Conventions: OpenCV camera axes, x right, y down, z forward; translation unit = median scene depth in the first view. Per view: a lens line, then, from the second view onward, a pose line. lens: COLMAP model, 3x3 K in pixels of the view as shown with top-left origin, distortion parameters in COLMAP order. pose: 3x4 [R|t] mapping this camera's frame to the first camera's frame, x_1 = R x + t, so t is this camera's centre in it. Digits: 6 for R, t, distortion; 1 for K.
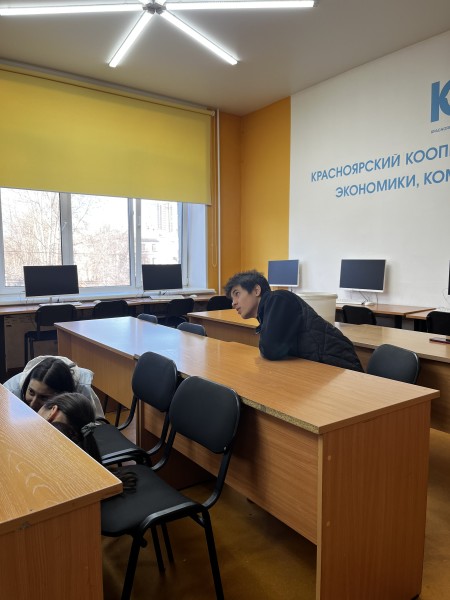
lens RADIAL K [[450.4, 0, 227.7], [0, 450.4, 298.2], [0, 0, 1]] dist [0.012428, -0.008558]
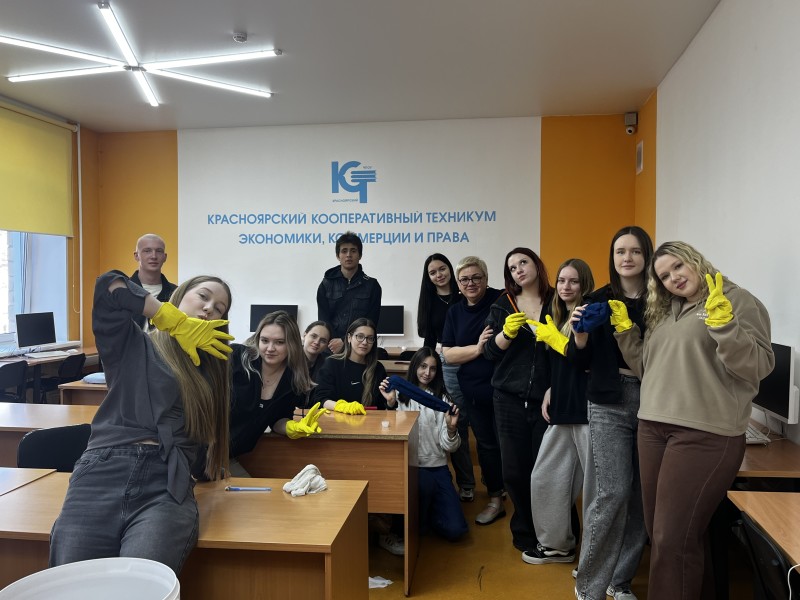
lens RADIAL K [[693.1, 0, 399.6], [0, 693.1, 295.3], [0, 0, 1]] dist [0.020157, 0.000192]
pose [[0.711369, -0.012077, 0.702714, -0.645847], [0.057818, 0.997469, -0.041387, -0.021871], [-0.700436, 0.070071, 0.710267, -0.382978]]
